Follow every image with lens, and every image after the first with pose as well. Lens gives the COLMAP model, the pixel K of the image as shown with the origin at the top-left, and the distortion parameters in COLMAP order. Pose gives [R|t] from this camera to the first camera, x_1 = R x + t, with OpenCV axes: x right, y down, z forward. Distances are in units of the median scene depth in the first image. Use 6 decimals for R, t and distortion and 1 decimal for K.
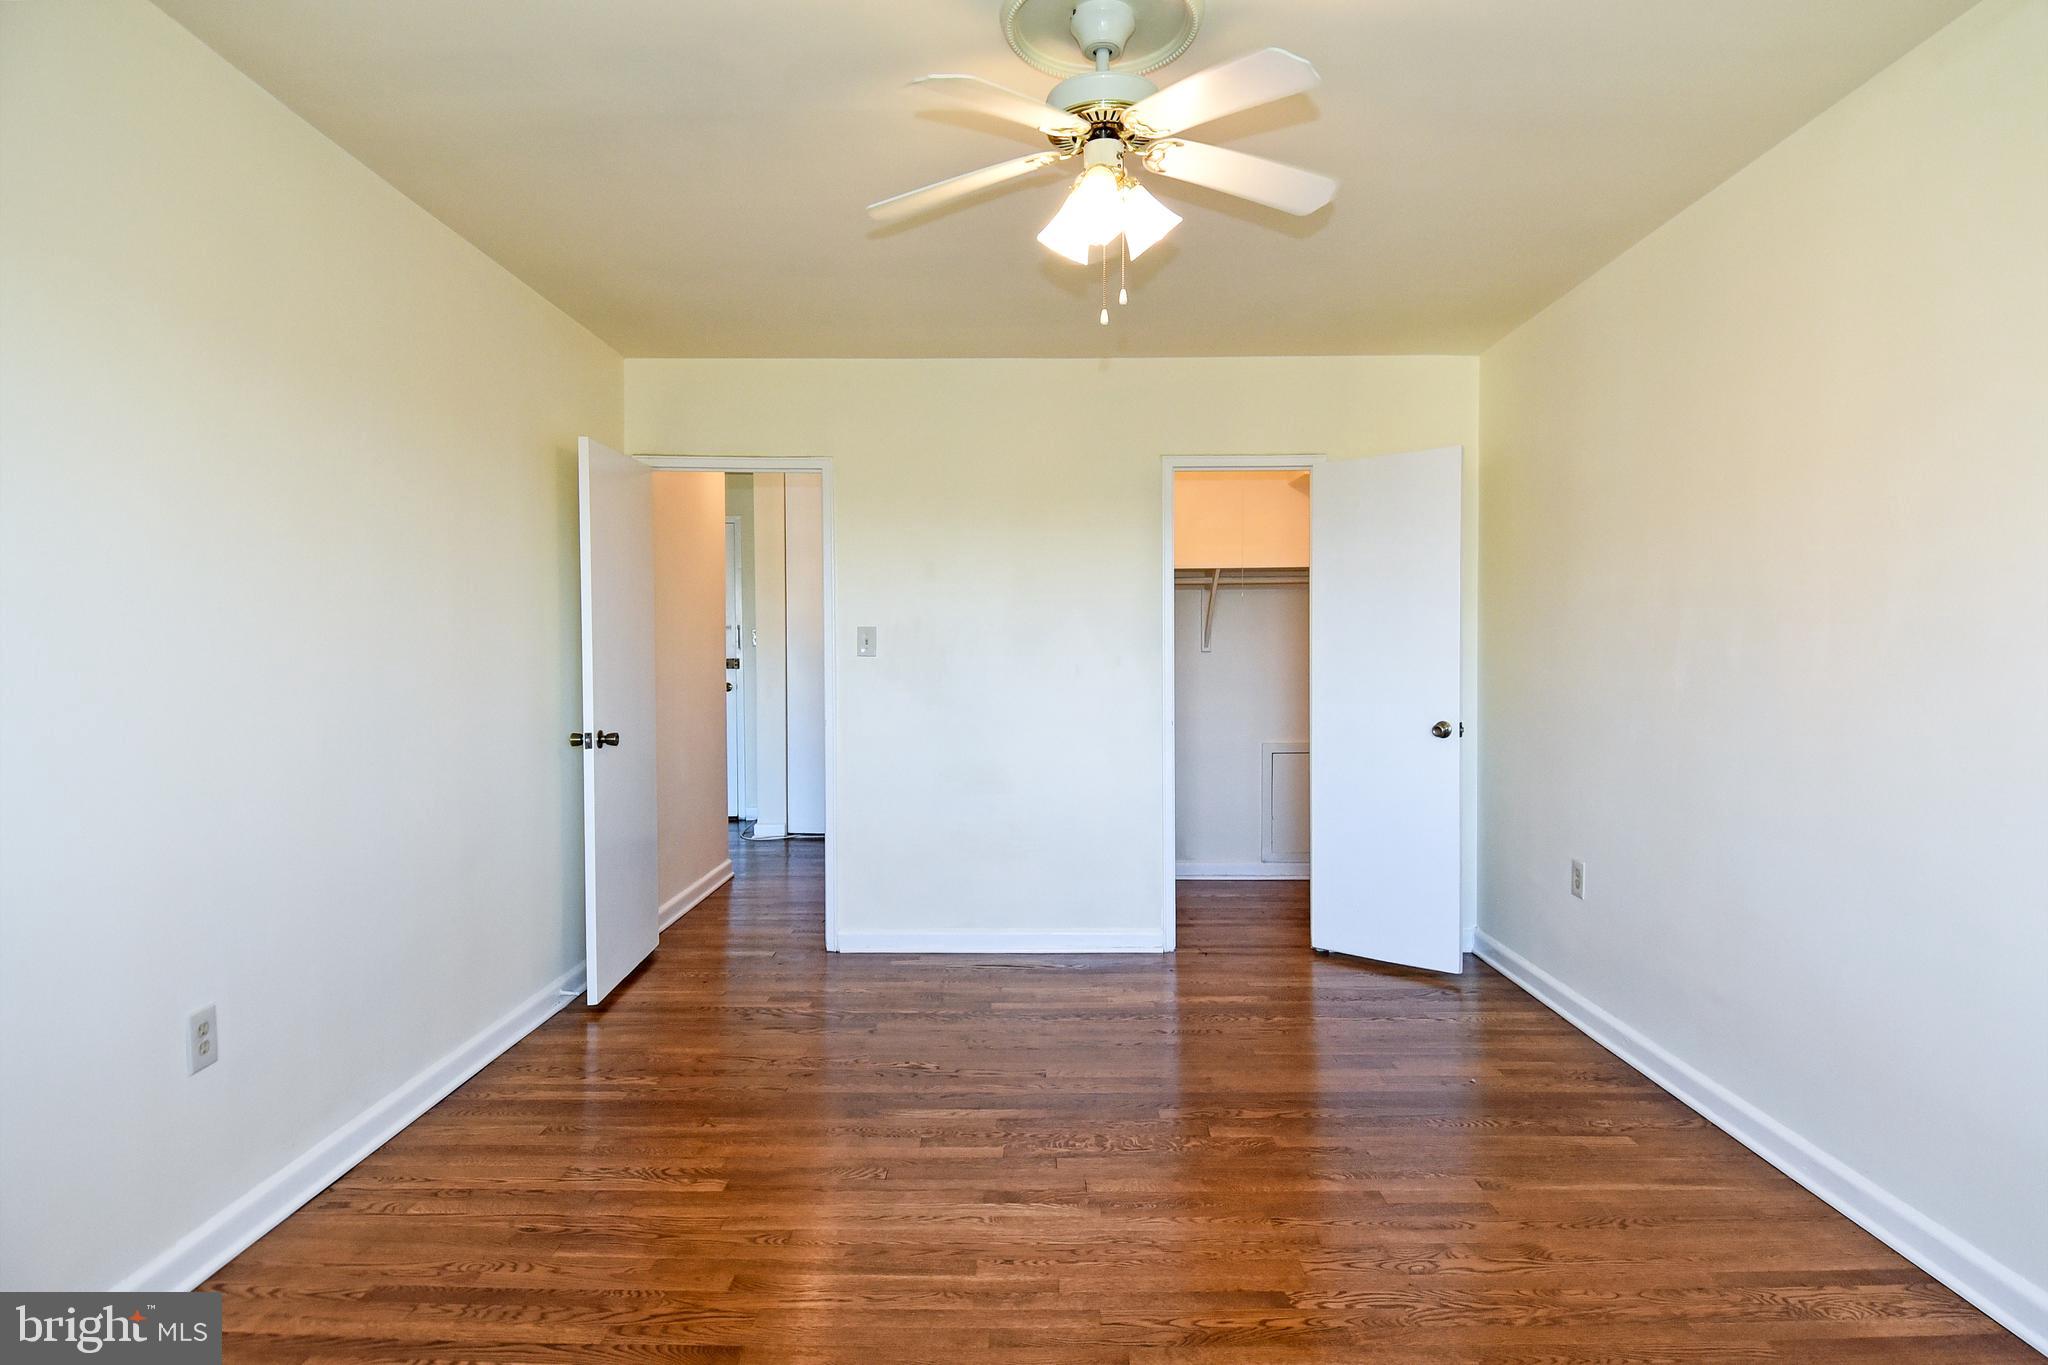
lens RADIAL K [[1041.0, 0, 1027.7], [0, 1041.0, 677.8], [0, 0, 1]] dist [0.079654, -0.065582]
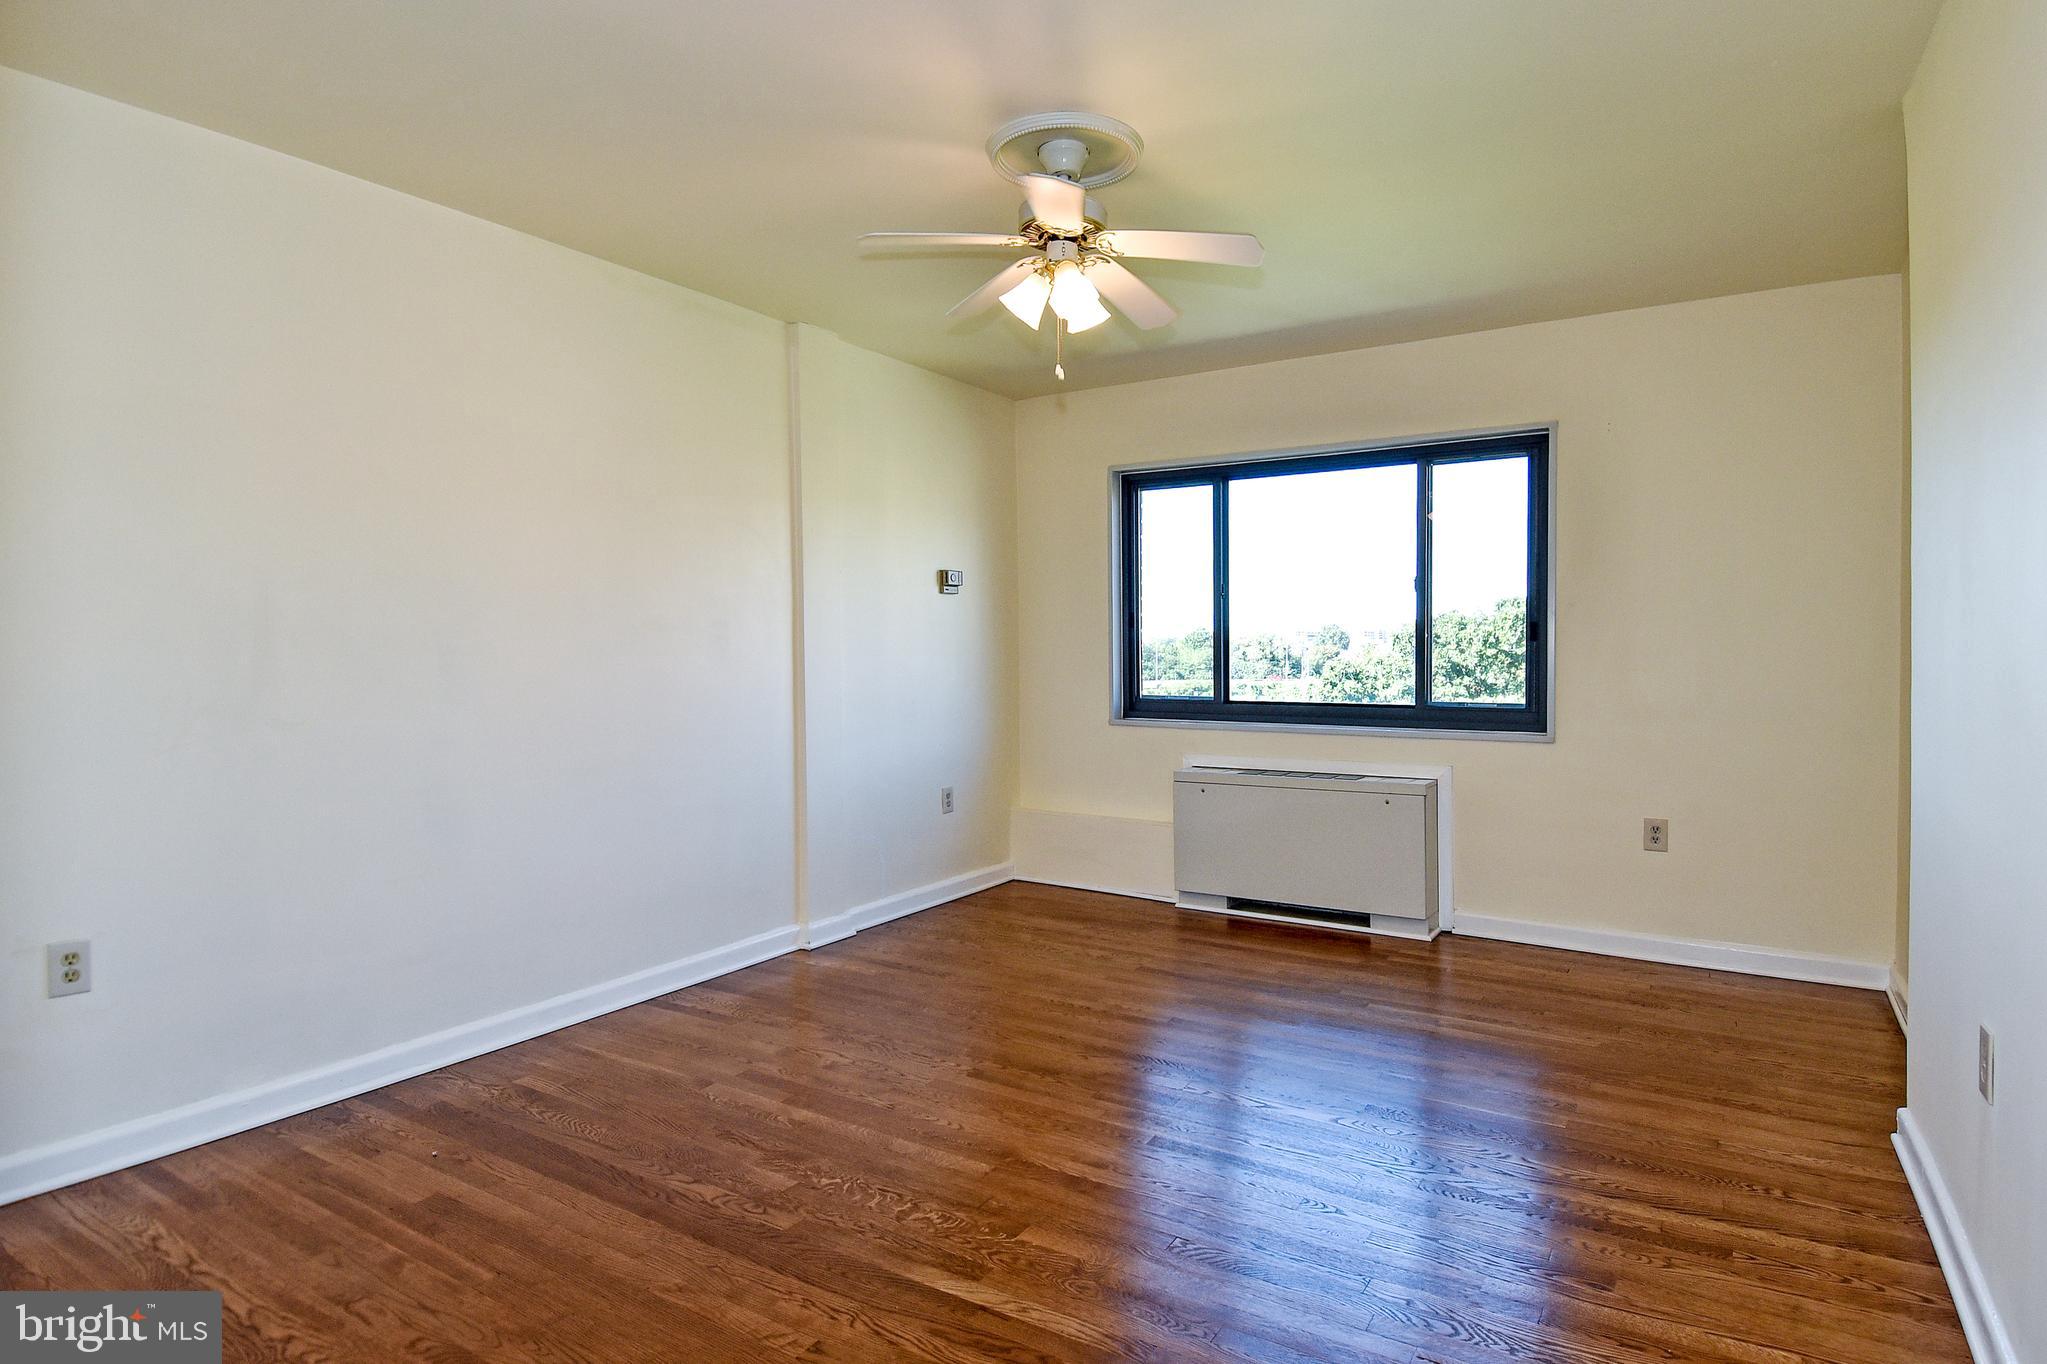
lens RADIAL K [[1094.3, 0, 1050.9], [0, 1094.3, 676.3], [0, 0, 1]] dist [0.049060, -0.053170]
pose [[-0.857628, -0.002200, 0.514265, -0.479993], [0.019062, 0.999168, 0.036062, -0.001284], [-0.513917, 0.040731, -0.856873, 1.721869]]
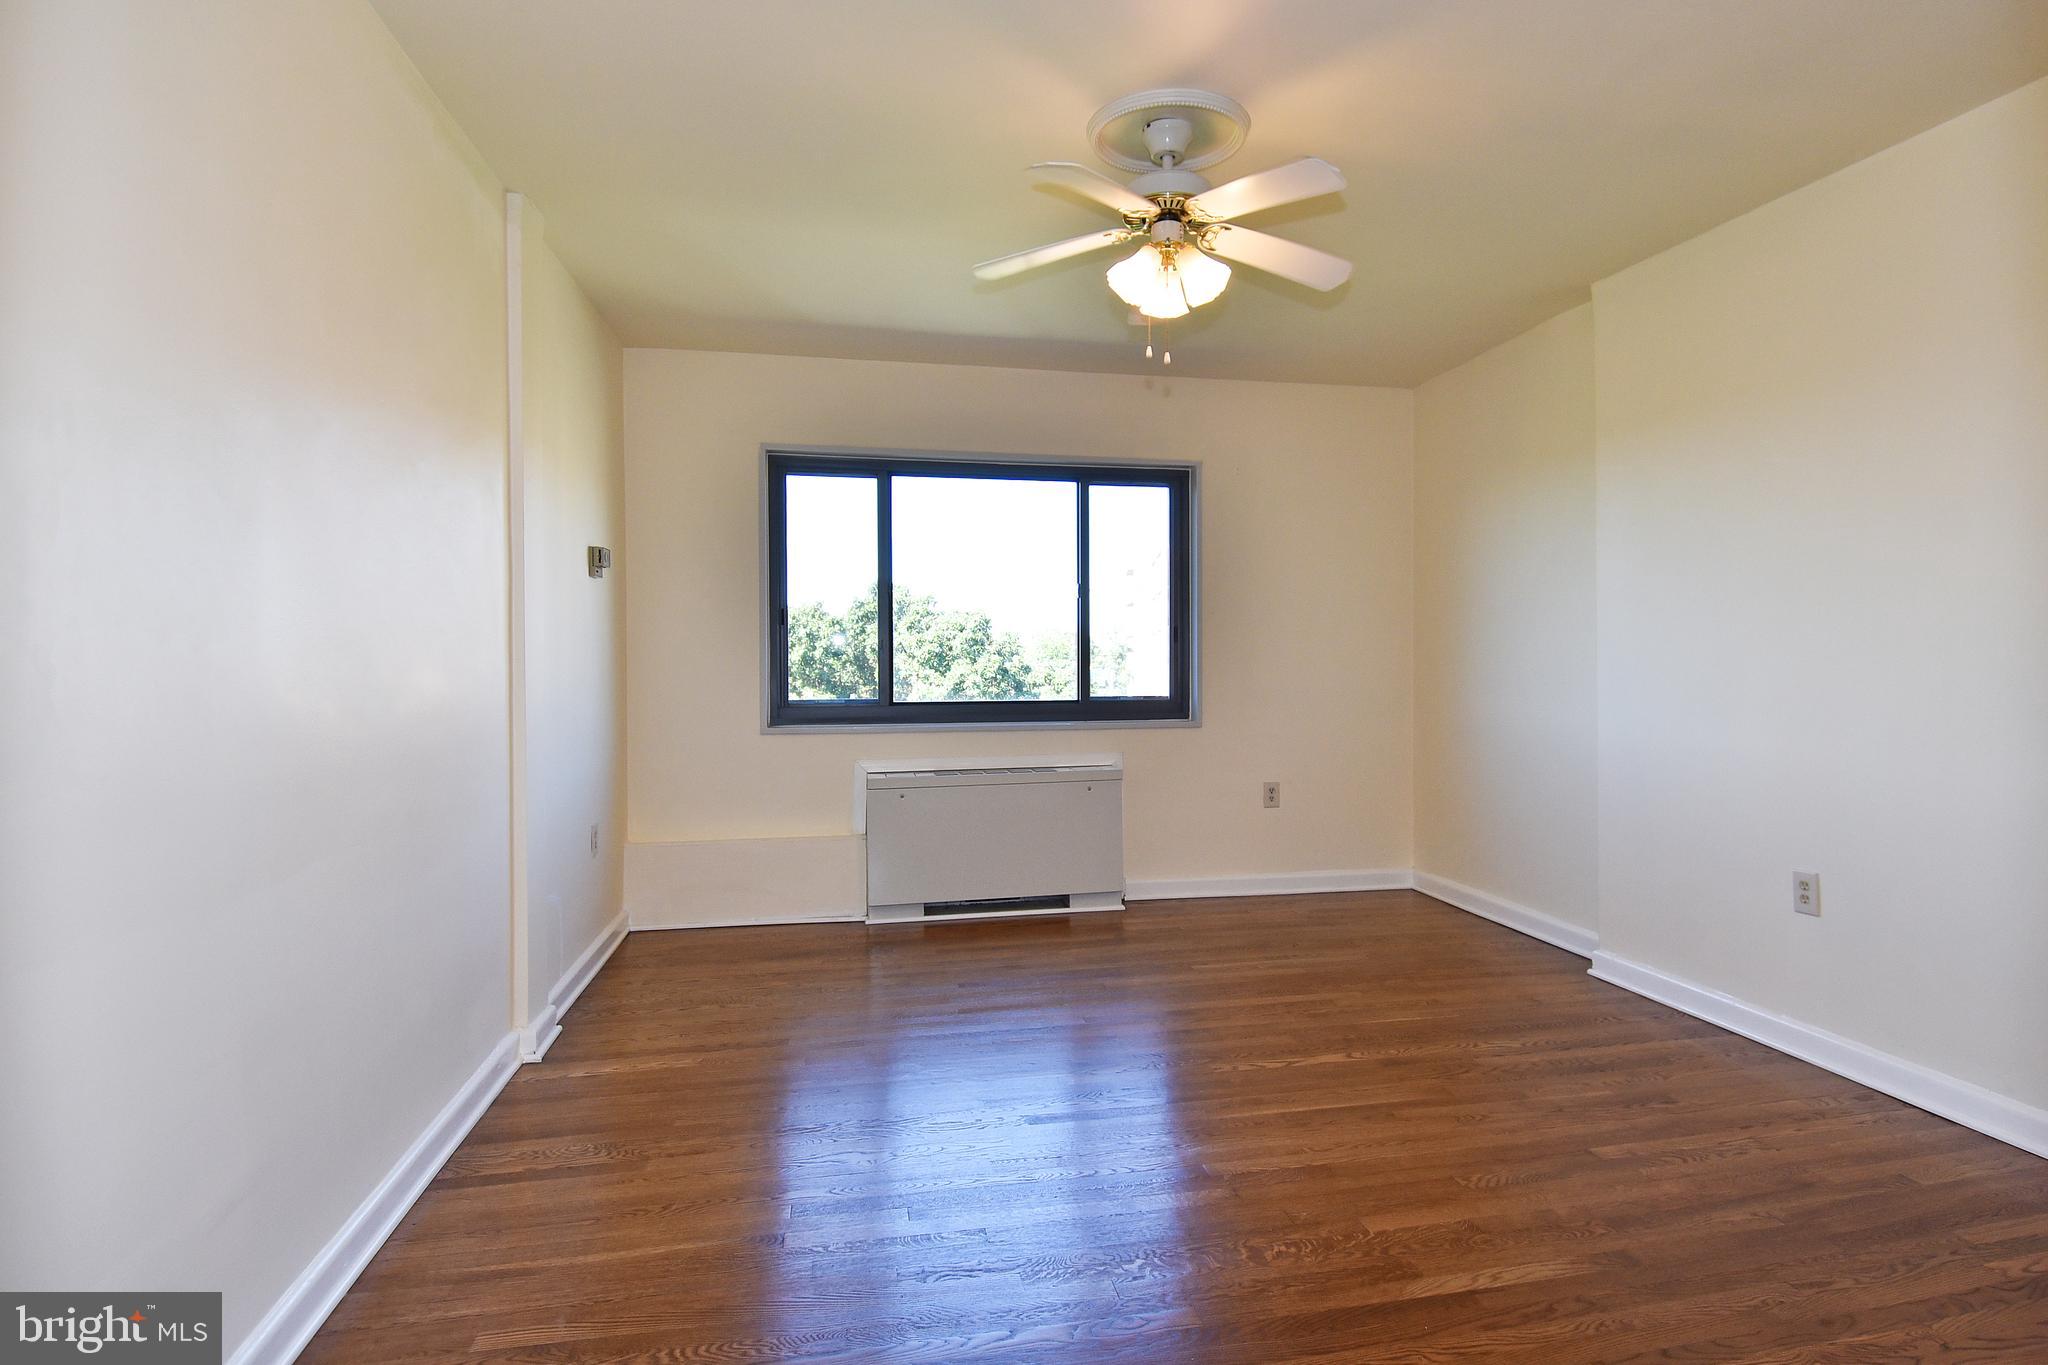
lens RADIAL K [[1083.9, 0, 1066.2], [0, 1083.9, 666.1], [0, 0, 1]] dist [0.052780, -0.049777]
pose [[-0.976759, 0.013938, -0.213885, 0.372515], [0.008080, 0.999569, 0.028236, 0.005388], [0.214187, 0.025851, -0.976451, 1.778620]]
